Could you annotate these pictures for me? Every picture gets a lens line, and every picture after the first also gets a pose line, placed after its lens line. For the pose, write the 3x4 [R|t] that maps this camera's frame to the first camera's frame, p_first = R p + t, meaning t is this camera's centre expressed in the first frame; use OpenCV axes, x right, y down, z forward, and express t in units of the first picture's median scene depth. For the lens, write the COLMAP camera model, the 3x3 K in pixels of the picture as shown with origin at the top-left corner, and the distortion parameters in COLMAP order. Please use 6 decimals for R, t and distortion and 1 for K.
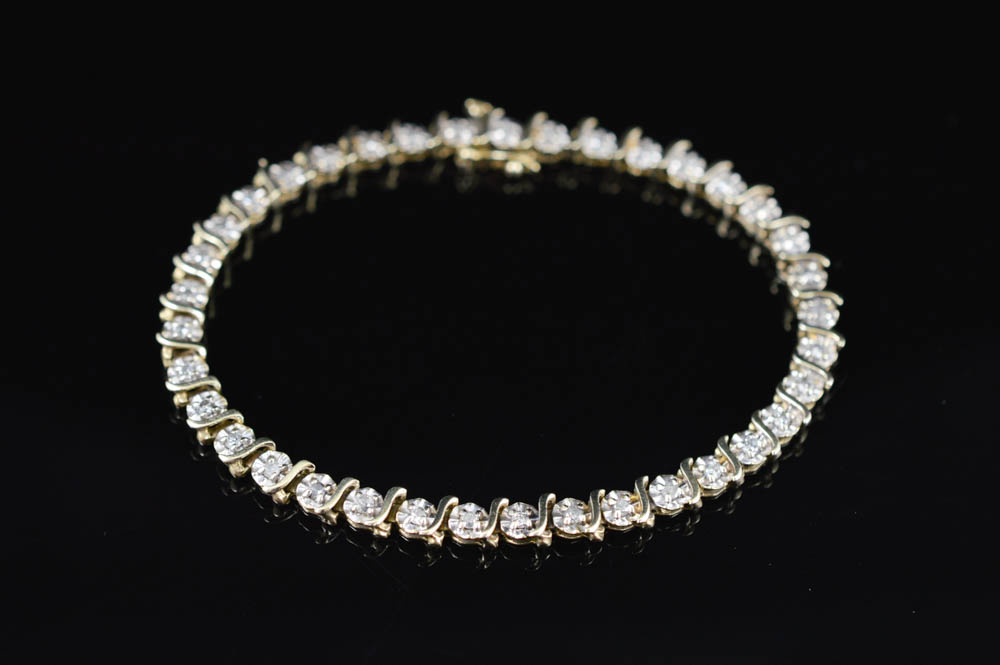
lens RADIAL K [[1781.4, 0, 498.4], [0, 1781.4, 332.5], [0, 0, 1]] dist [-0.088716, 0.000000]
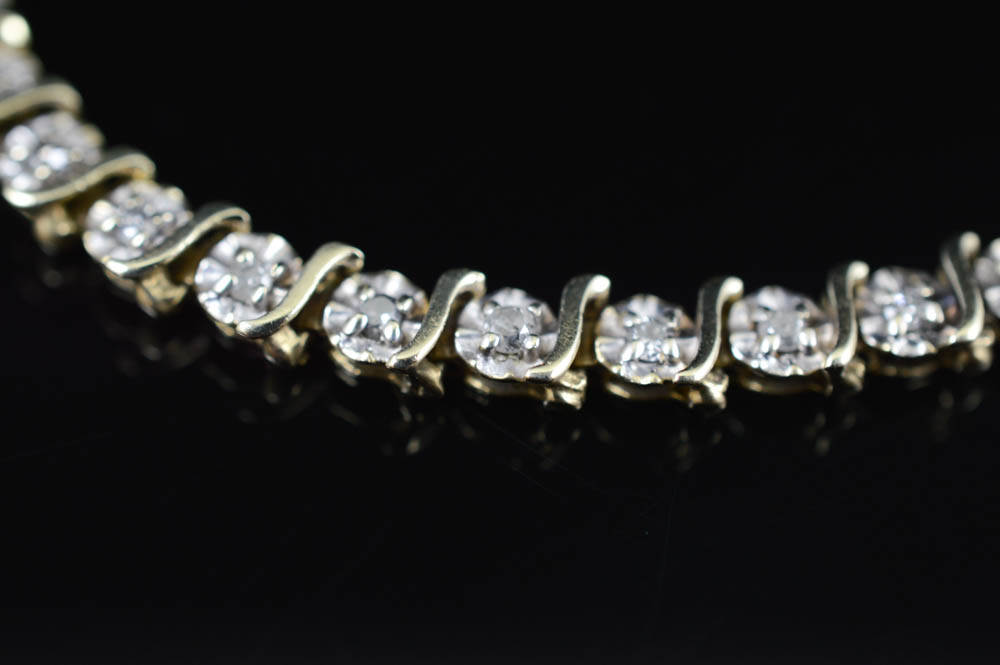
lens RADIAL K [[1781.4, 0, 500.9], [0, 1781.4, 330.9], [0, 0, 1]] dist [-0.088716, 0.000000]
pose [[0.979219, -0.142584, 0.144220, -0.131758], [0.134959, 0.988947, 0.061394, 0.071875], [-0.151380, -0.040655, 0.987639, 0.611960]]
